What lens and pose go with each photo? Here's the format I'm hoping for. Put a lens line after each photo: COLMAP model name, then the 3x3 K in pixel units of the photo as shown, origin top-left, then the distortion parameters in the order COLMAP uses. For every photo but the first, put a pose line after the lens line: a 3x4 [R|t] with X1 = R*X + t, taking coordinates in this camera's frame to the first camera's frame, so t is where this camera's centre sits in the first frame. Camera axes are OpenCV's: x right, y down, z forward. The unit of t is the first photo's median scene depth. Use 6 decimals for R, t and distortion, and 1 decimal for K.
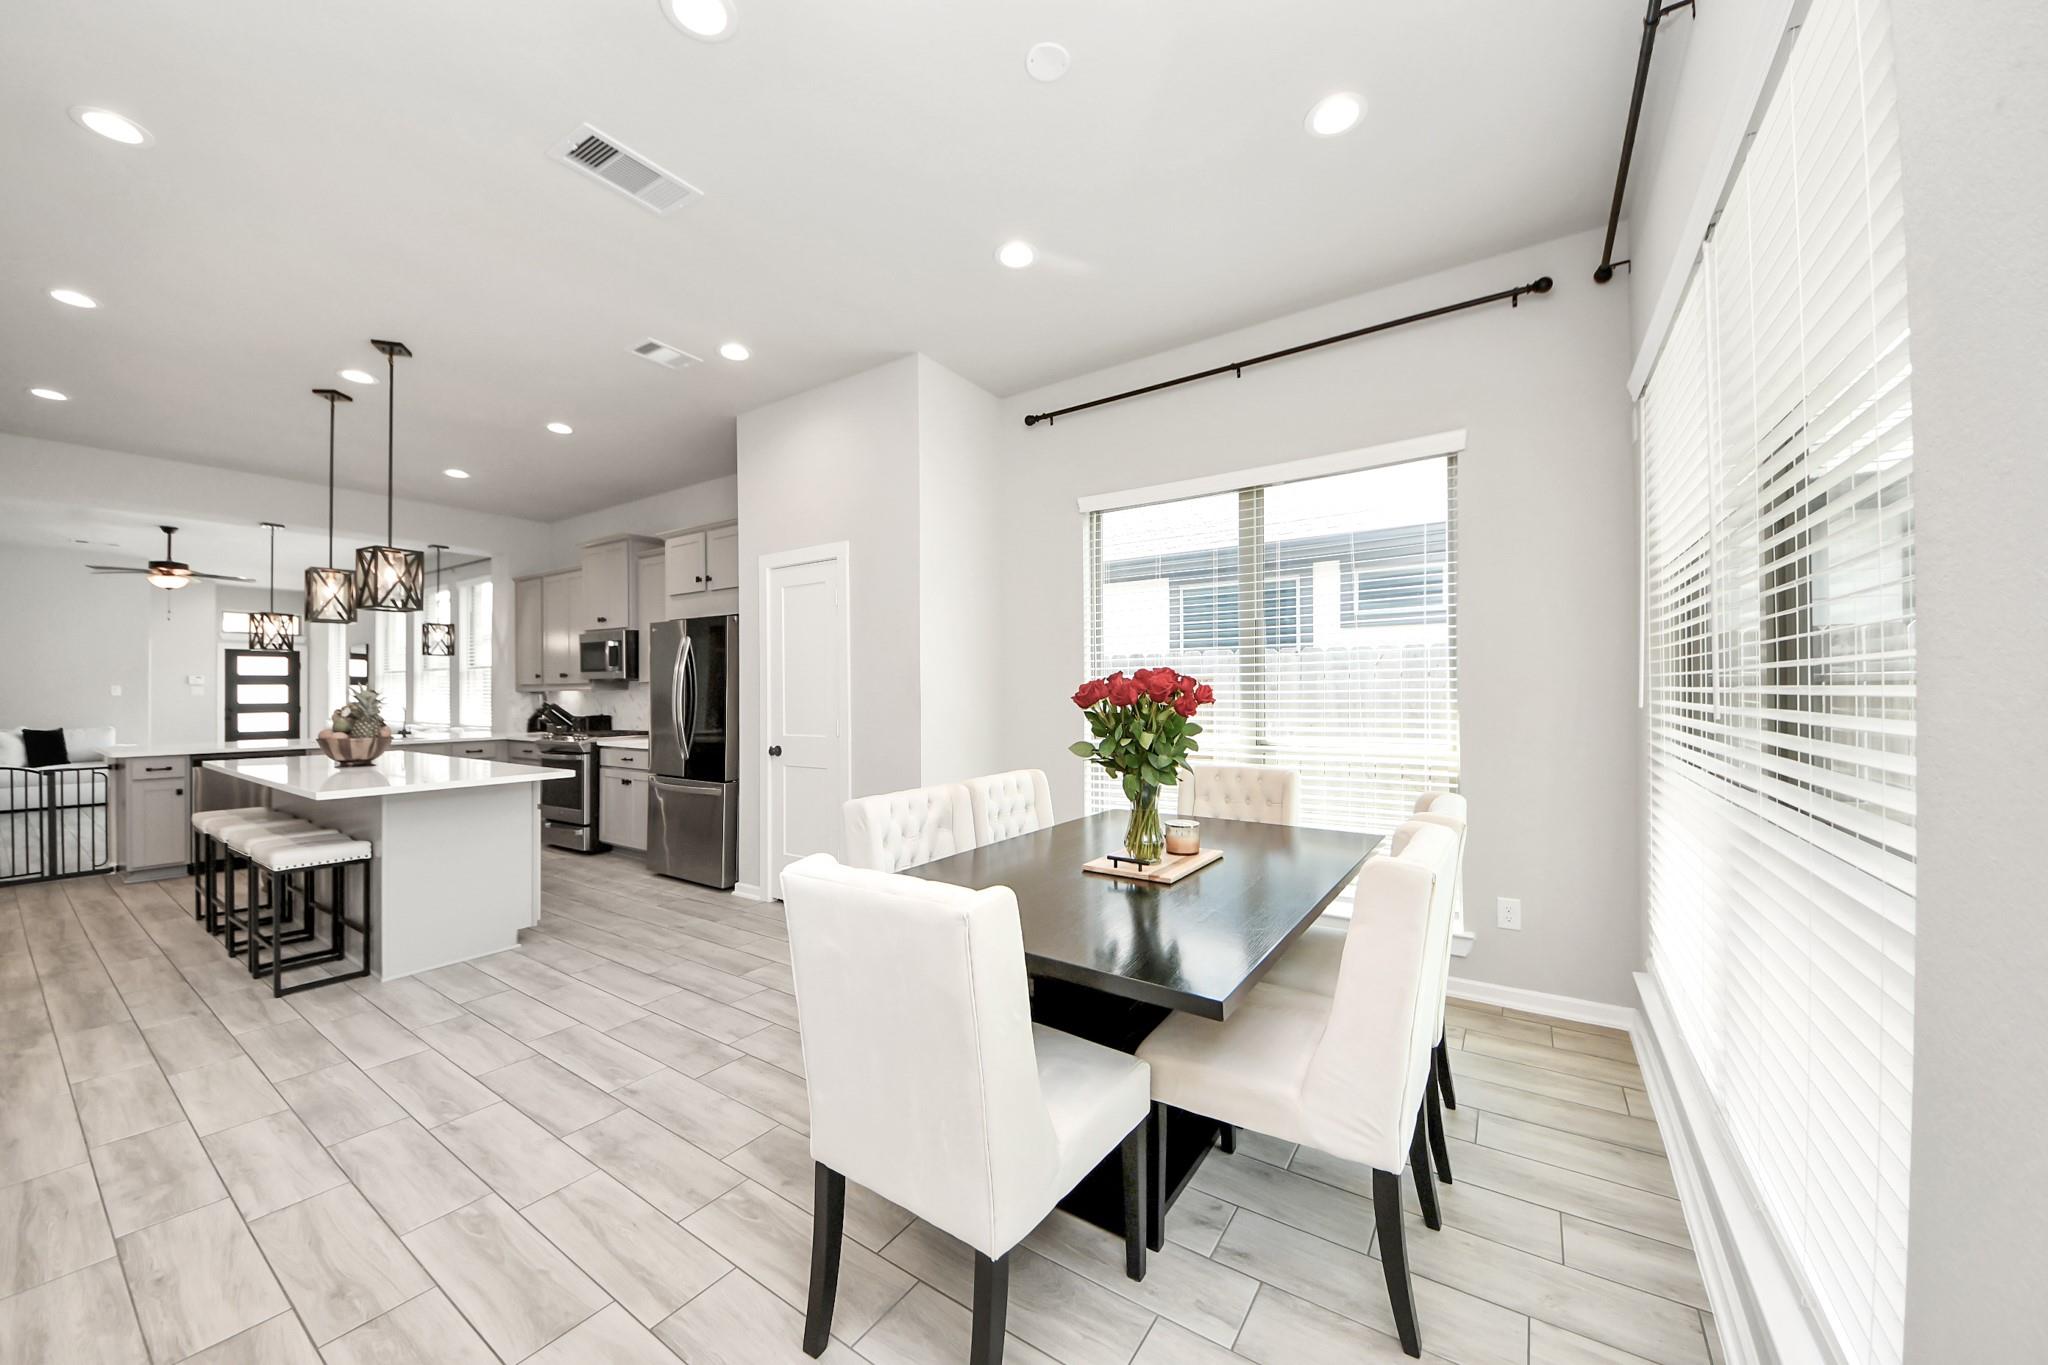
lens RADIAL K [[738.5, 0, 989.7], [0, 738.5, 673.3], [0, 0, 1]] dist [0.001930, -0.000374]
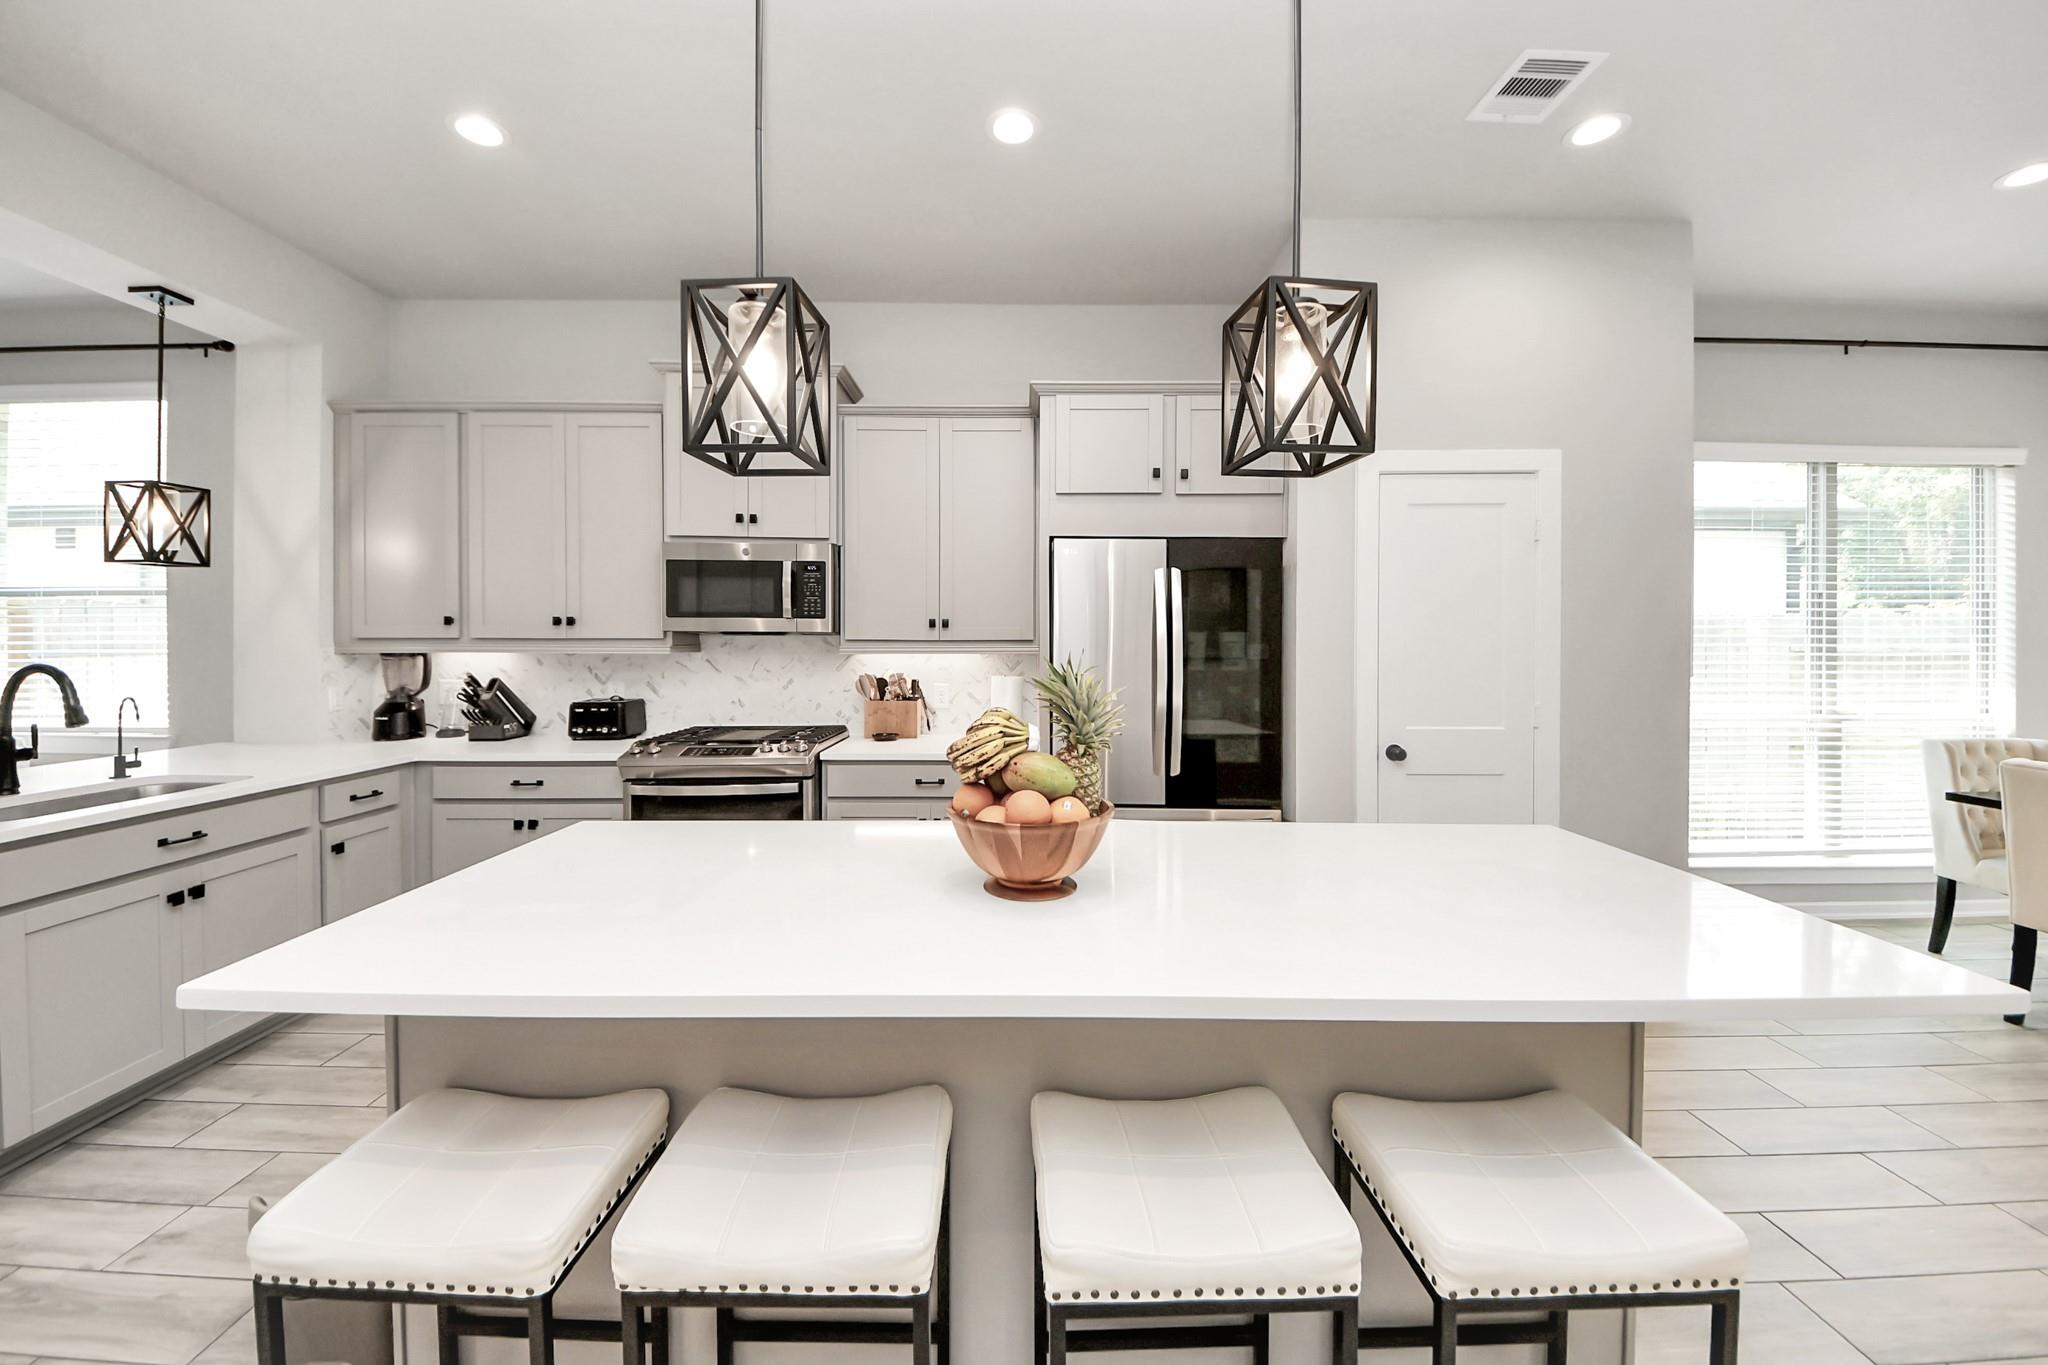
lens RADIAL K [[738.5, 0, 1017.5], [0, 738.5, 650.5], [0, 0, 1]] dist [0.001930, -0.000374]
pose [[0.813208, 0.001365, 0.581972, -0.900614], [-0.023422, 0.999264, 0.030384, 0.001309], [-0.581502, -0.038340, 0.812641, 0.624215]]
